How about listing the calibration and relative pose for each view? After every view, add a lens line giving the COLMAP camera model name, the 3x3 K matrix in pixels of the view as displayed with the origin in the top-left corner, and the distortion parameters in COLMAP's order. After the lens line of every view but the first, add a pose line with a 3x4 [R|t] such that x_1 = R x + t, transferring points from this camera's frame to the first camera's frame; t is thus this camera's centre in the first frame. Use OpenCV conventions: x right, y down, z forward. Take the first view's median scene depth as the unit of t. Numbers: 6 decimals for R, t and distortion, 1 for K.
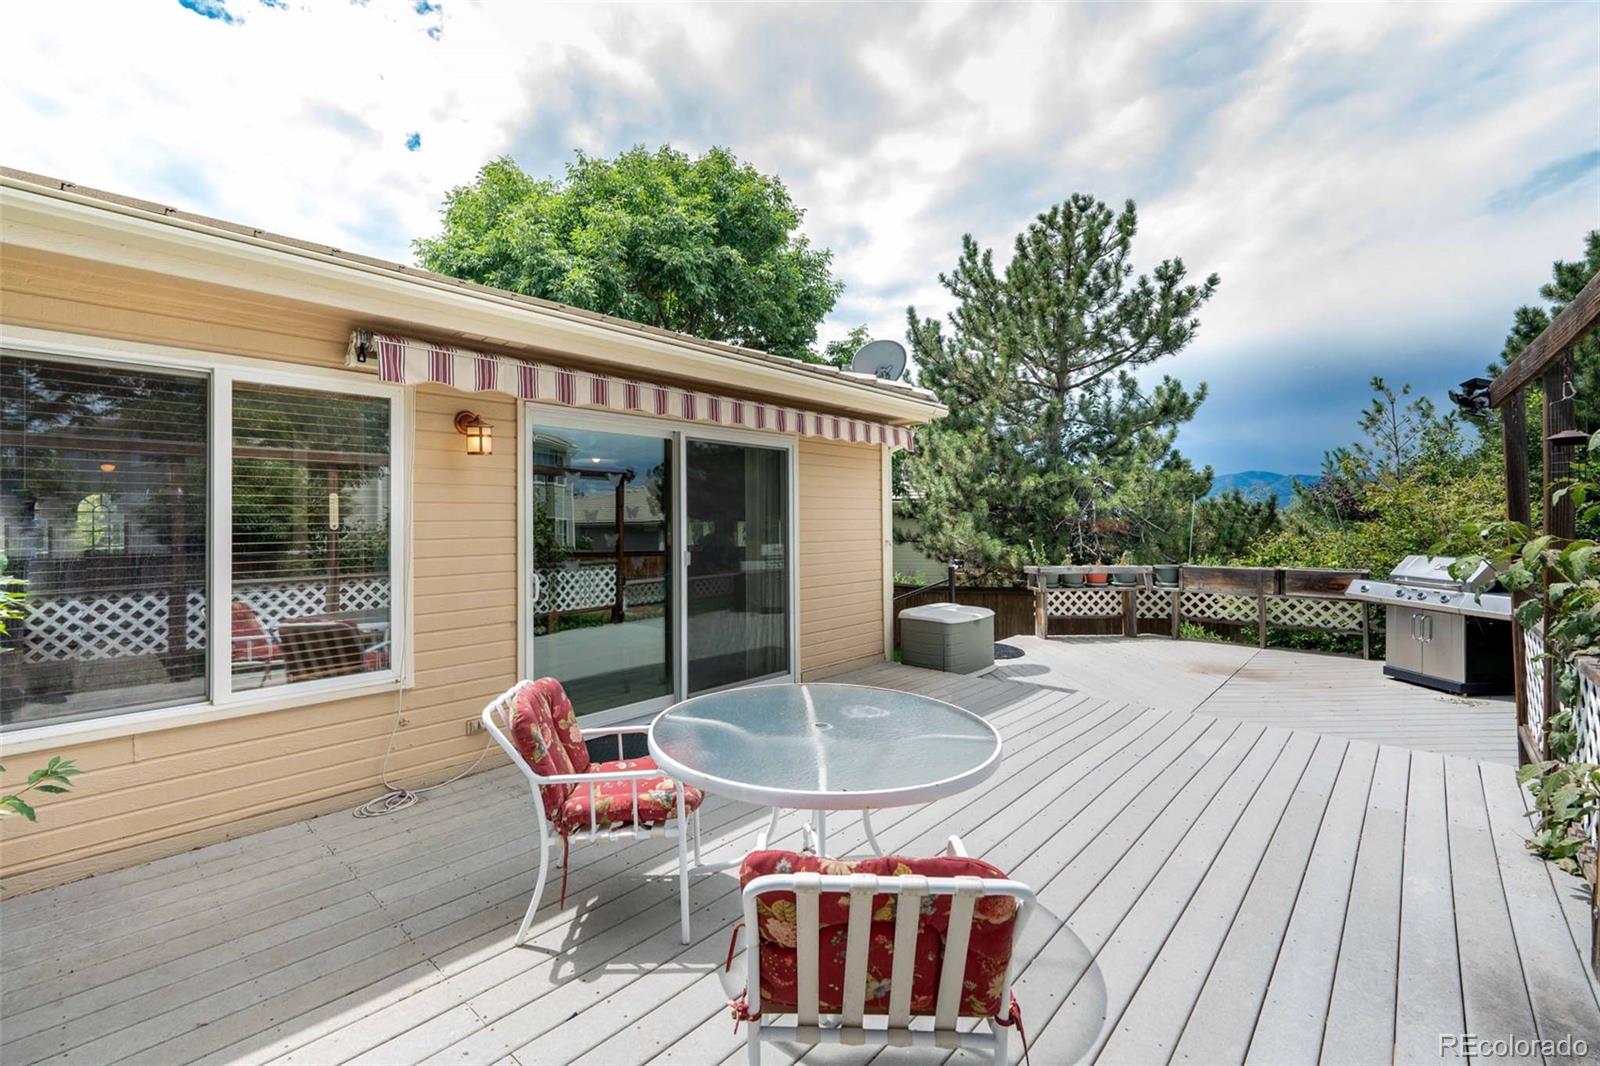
lens RADIAL K [[688.8, 0, 799.5], [0, 688.8, 514.8], [0, 0, 1]] dist [0.035857, -0.001074]
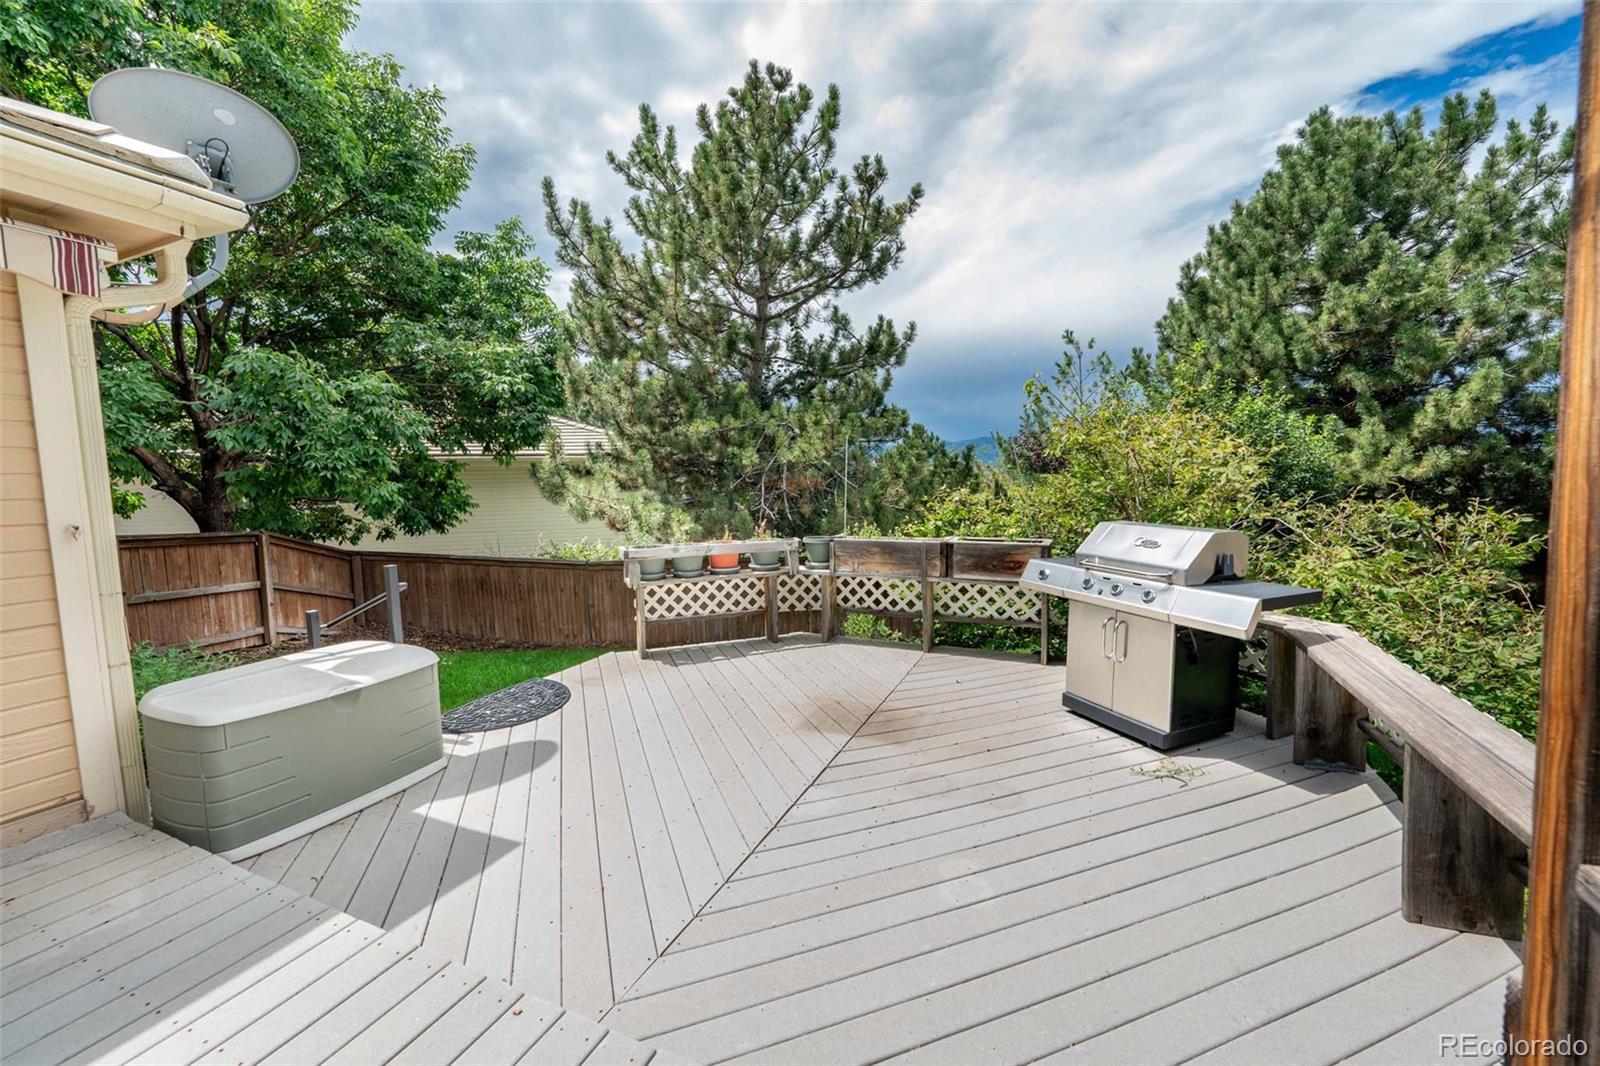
lens RADIAL K [[640.9, 0, 800.0], [0, 640.9, 533.0], [0, 0, 1]] dist [0.049314, -0.000094]
pose [[0.955297, -0.034991, 0.293571, 0.228852], [0.007891, 0.995635, 0.092995, 0.005333], [-0.295544, -0.086521, 0.951403, 0.277904]]
